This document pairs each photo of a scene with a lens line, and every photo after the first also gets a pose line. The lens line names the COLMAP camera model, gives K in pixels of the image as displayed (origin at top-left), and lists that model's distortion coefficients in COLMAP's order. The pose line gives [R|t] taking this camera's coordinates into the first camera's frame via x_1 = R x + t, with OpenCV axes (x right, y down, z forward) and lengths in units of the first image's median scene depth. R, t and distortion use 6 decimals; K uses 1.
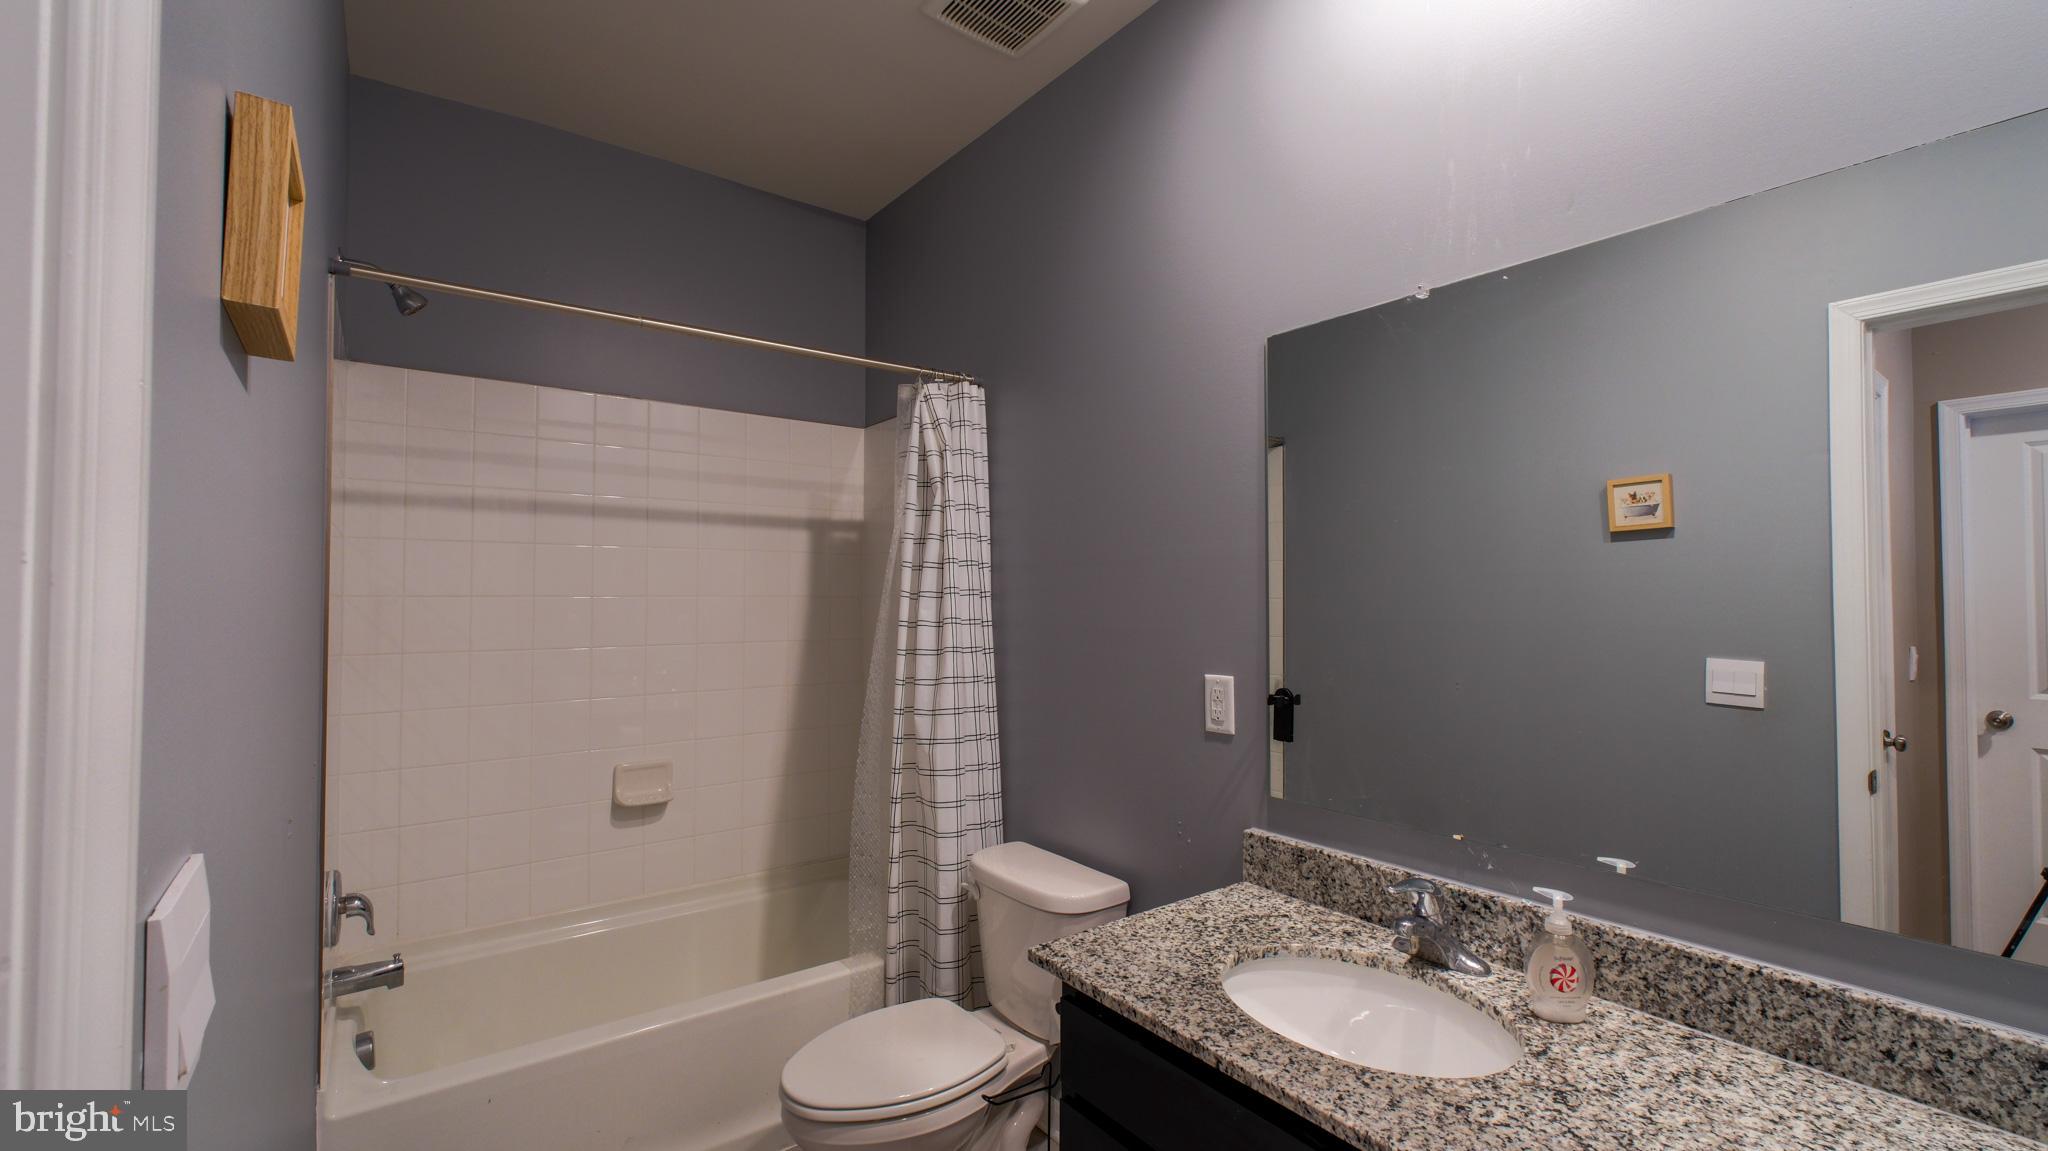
lens RADIAL K [[848.0, 0, 1024.0], [0, 848.0, 575.5], [0, 0, 1]] dist [0.002272, 0.000776]
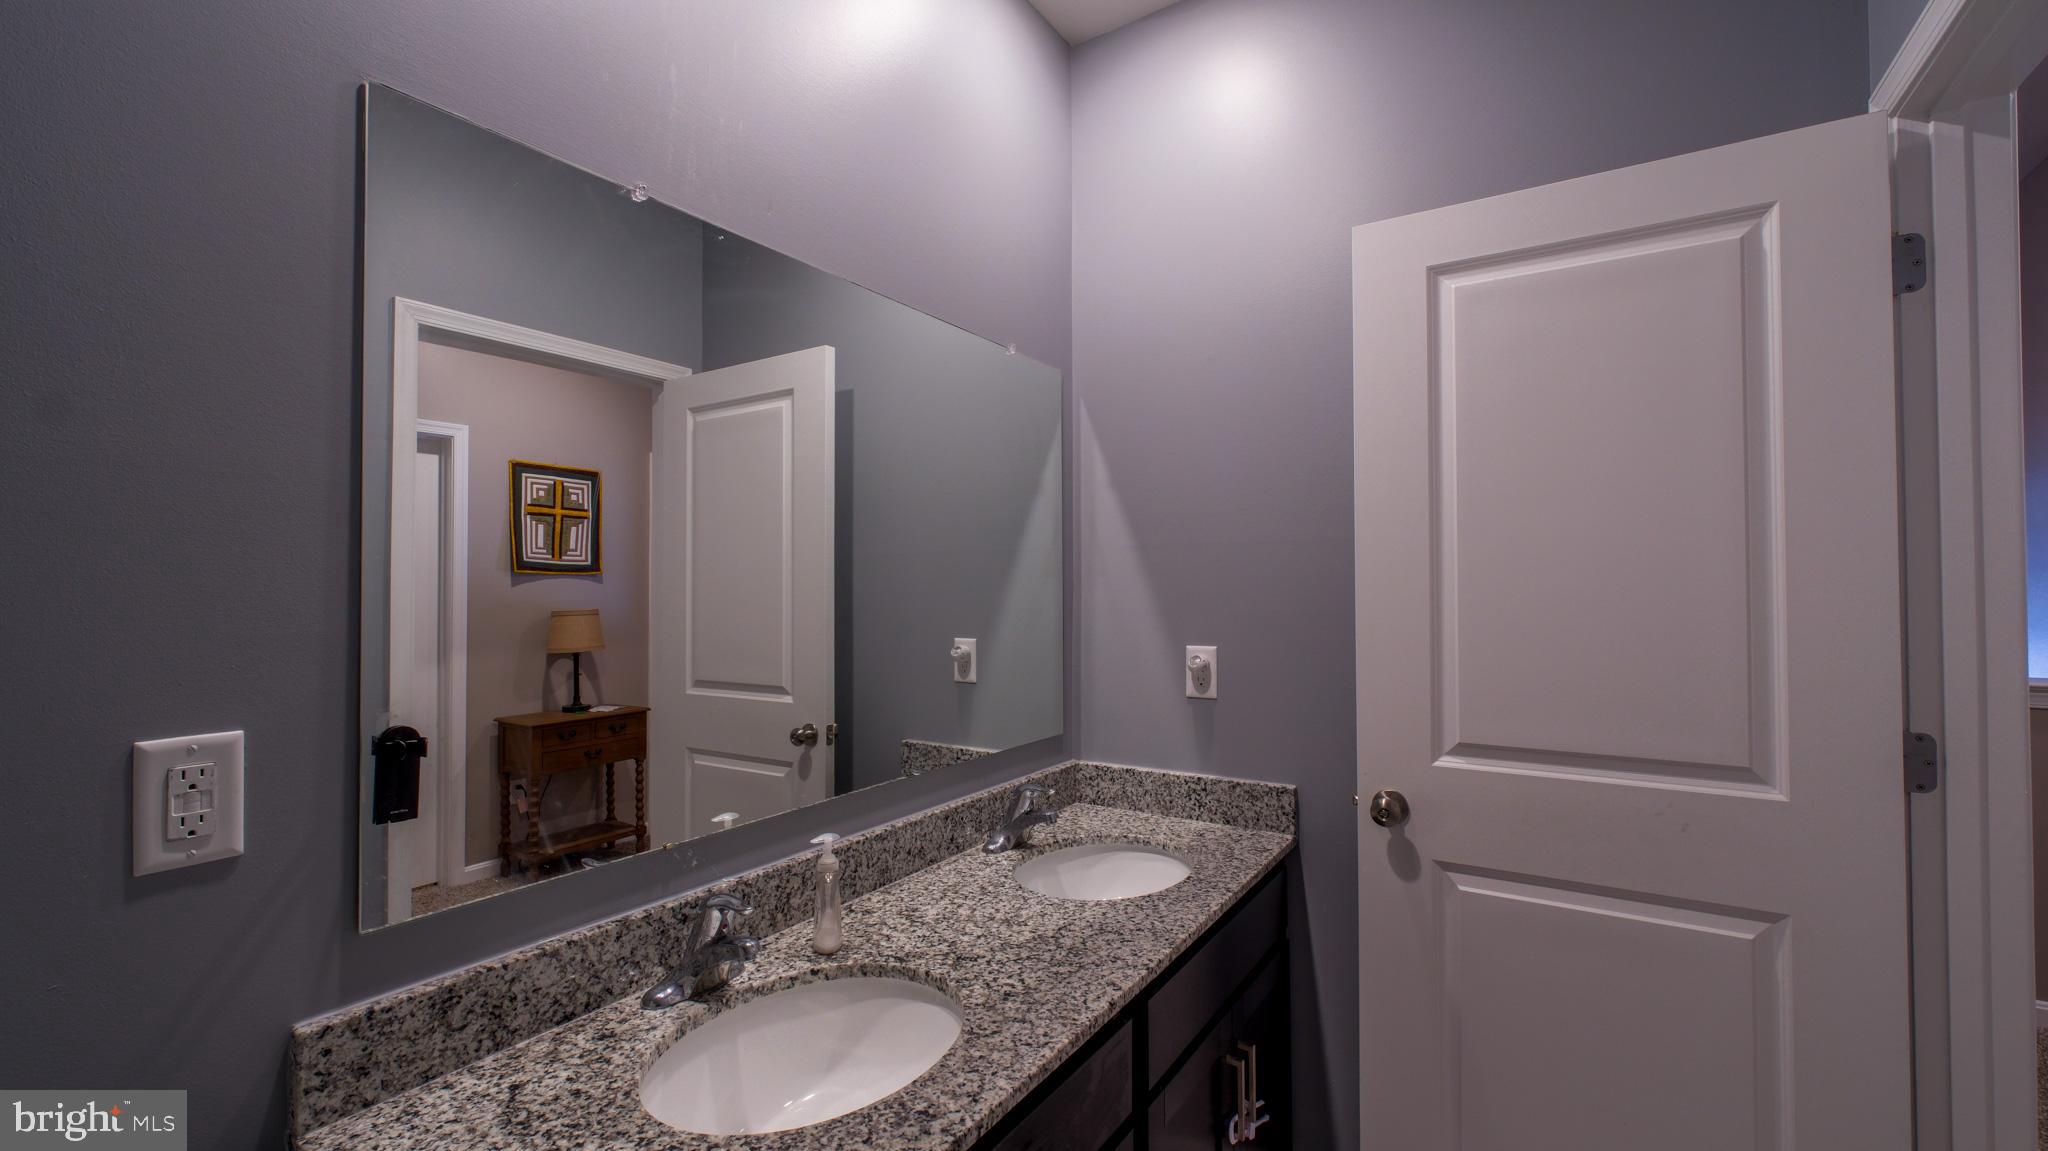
lens RADIAL K [[848.0, 0, 1024.0], [0, 848.0, 575.5], [0, 0, 1]] dist [0.002272, 0.000776]
pose [[-0.326850, 0.015980, 0.944941, -0.432688], [-0.020611, 0.999499, -0.024031, 0.045827], [-0.944851, -0.027331, -0.326357, 0.951673]]
